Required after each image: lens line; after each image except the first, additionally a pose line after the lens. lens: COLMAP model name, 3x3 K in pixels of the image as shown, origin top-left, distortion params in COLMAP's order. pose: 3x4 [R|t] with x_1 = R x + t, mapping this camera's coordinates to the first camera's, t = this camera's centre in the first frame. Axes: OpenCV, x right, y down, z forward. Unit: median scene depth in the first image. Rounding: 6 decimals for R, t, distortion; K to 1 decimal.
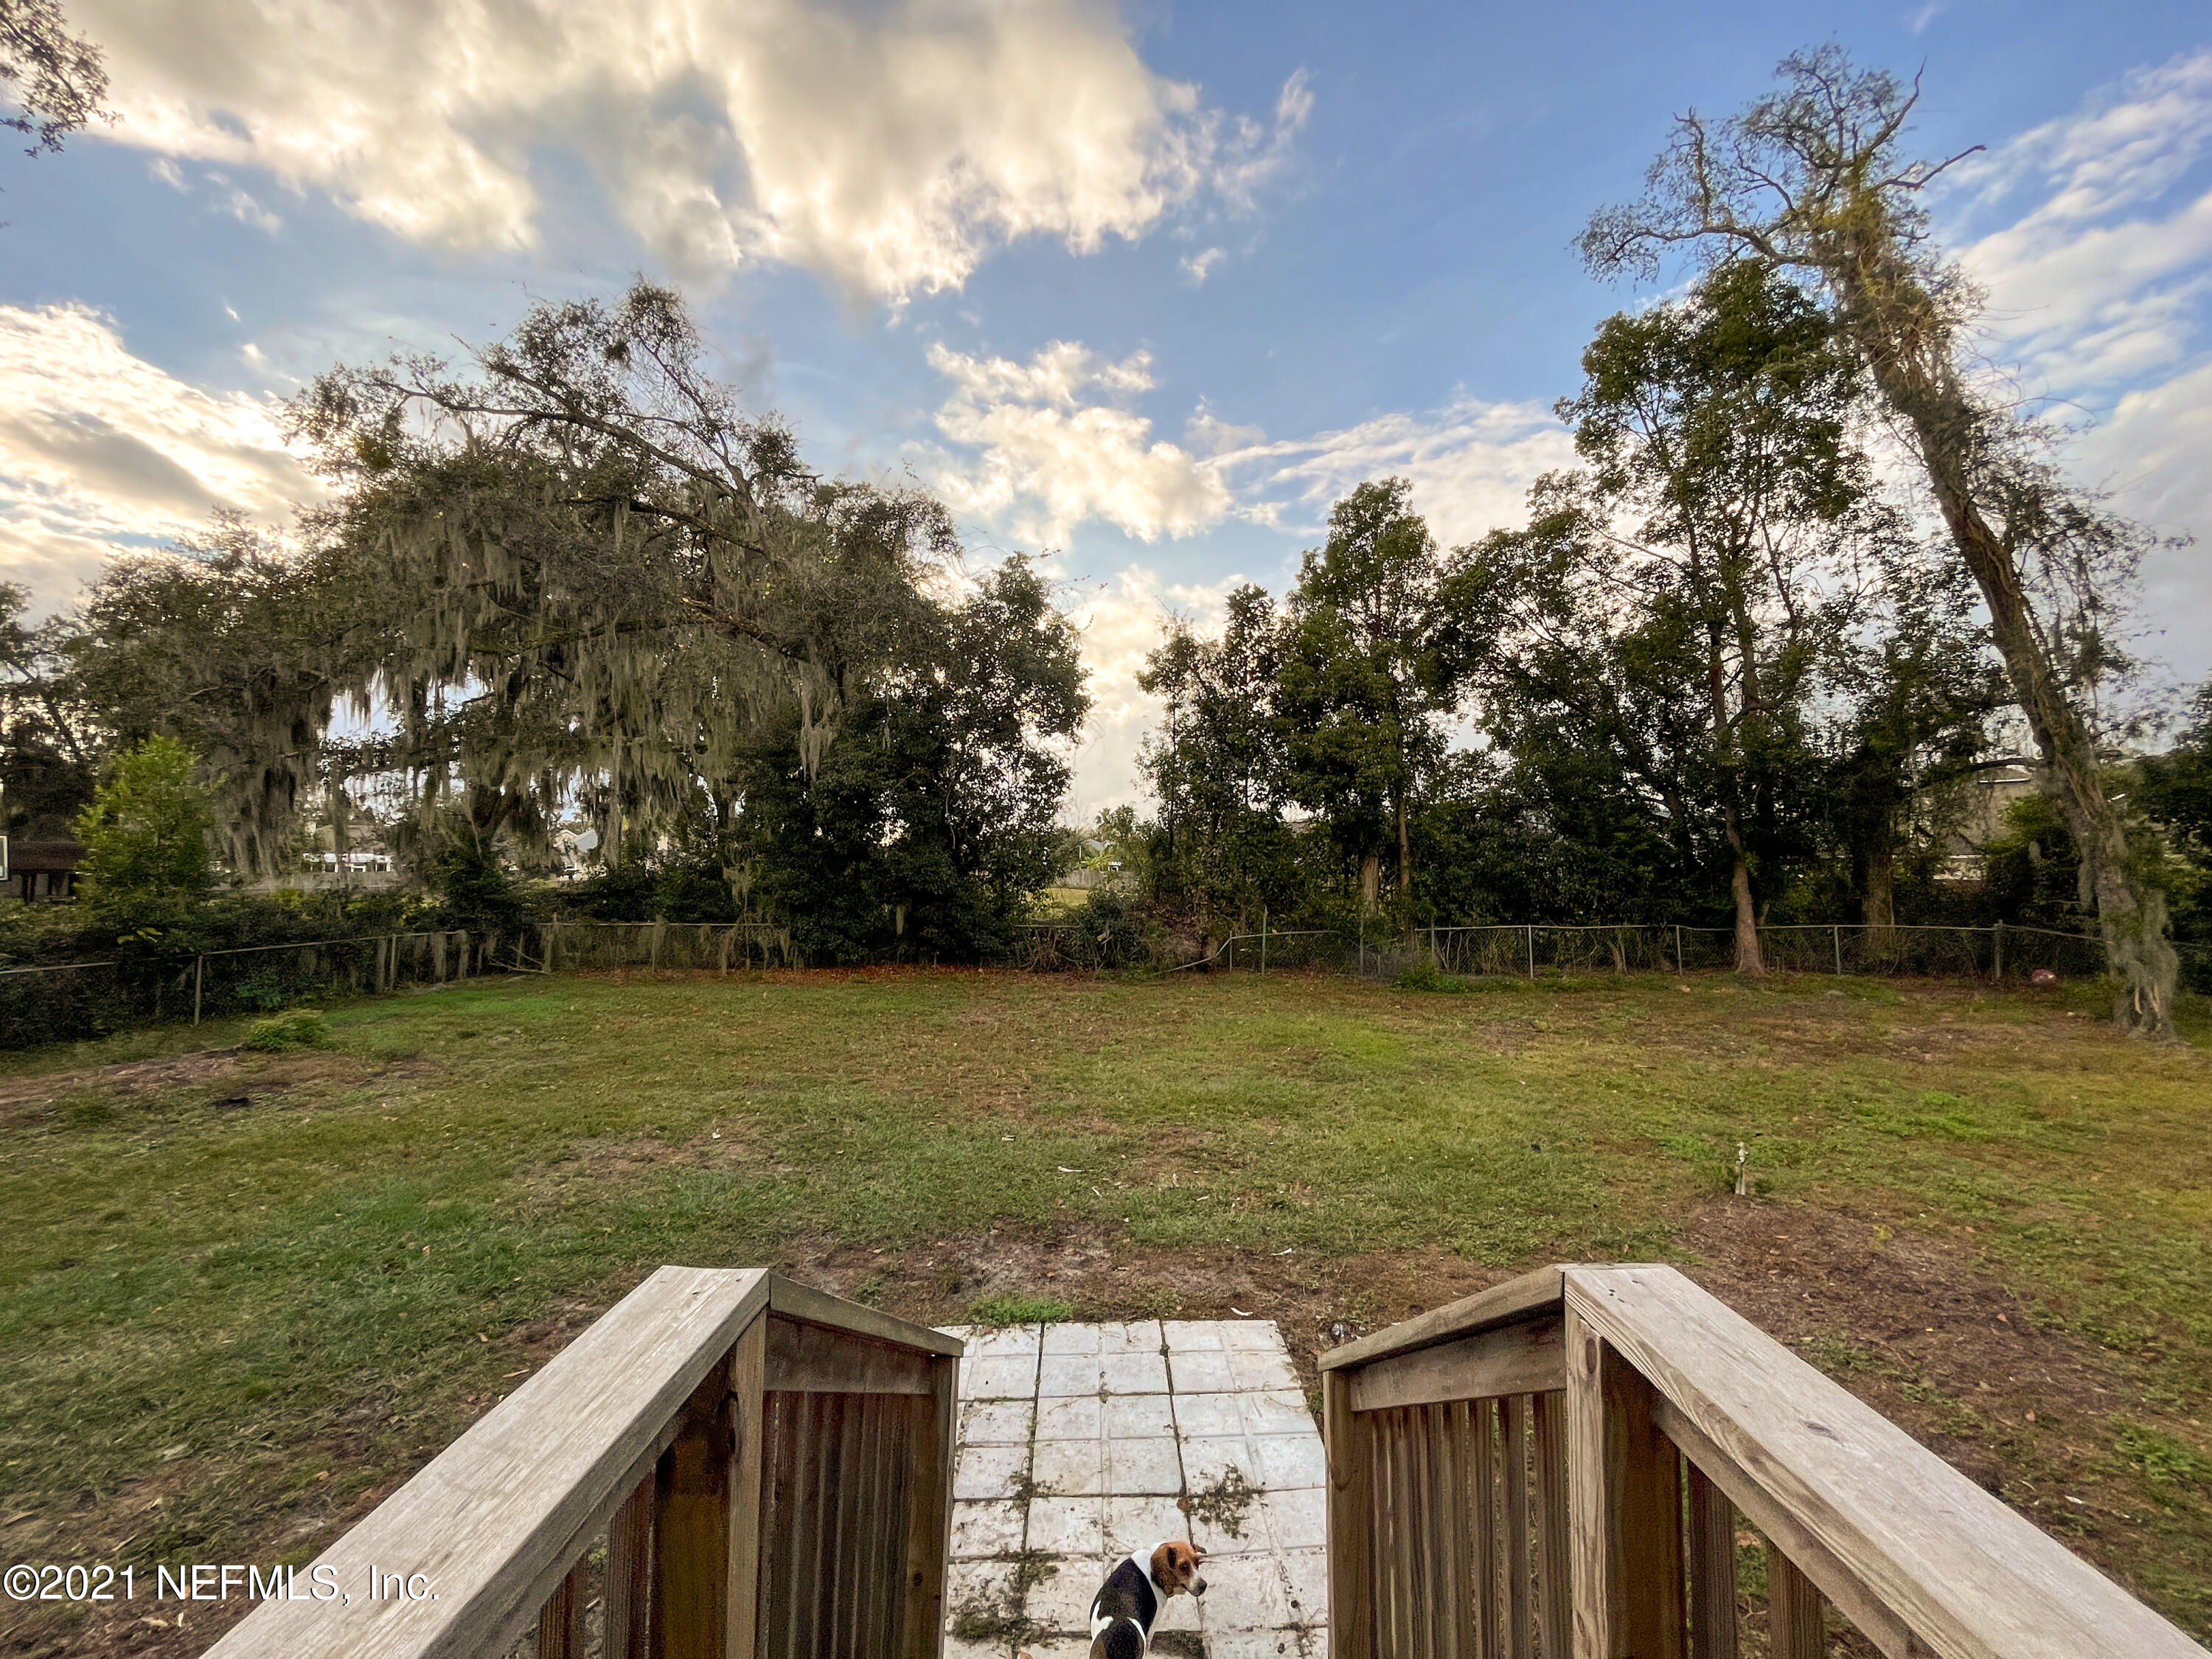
lens RADIAL K [[890.4, 0, 1106.0], [0, 890.4, 829.5], [0, 0, 1]] dist [-0.003426, 0.000339]
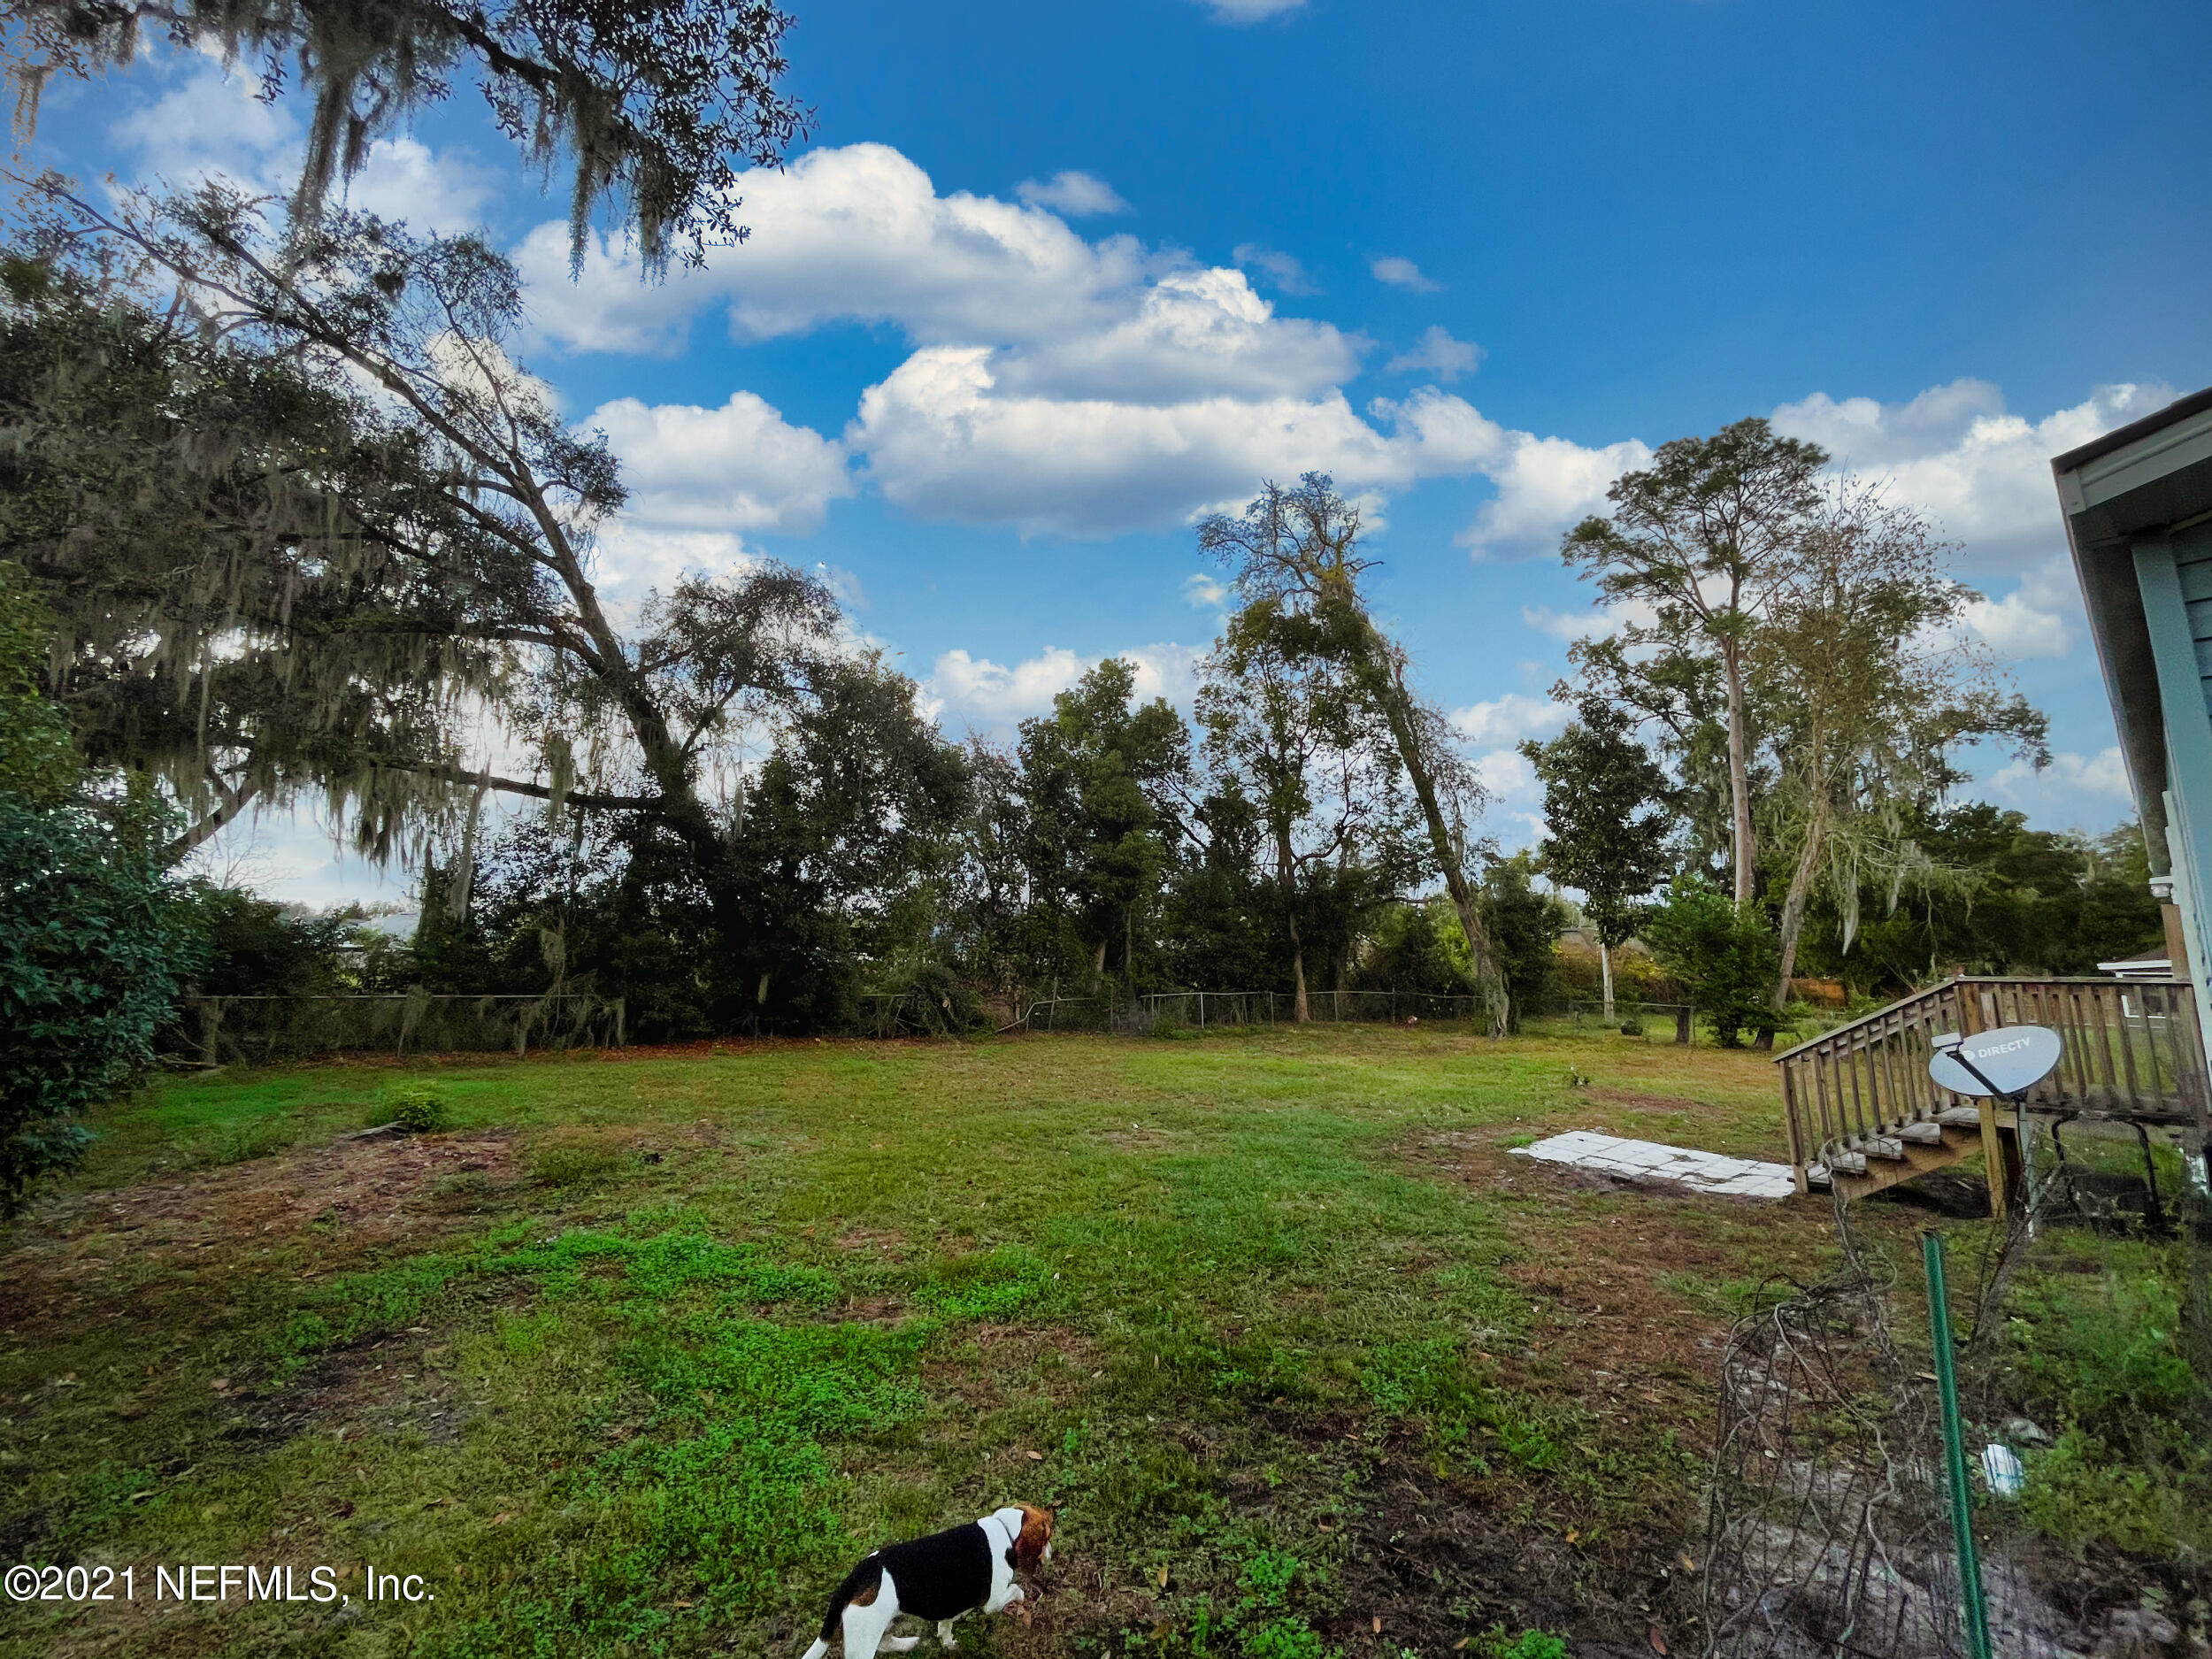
lens RADIAL K [[890.4, 0, 1106.0], [0, 890.4, 829.5], [0, 0, 1]] dist [-0.003426, 0.000339]
pose [[0.765629, 0.111247, 0.633590, -0.574182], [-0.044634, 0.991746, -0.120197, 0.027222], [-0.641732, 0.063747, 0.764275, -0.003488]]
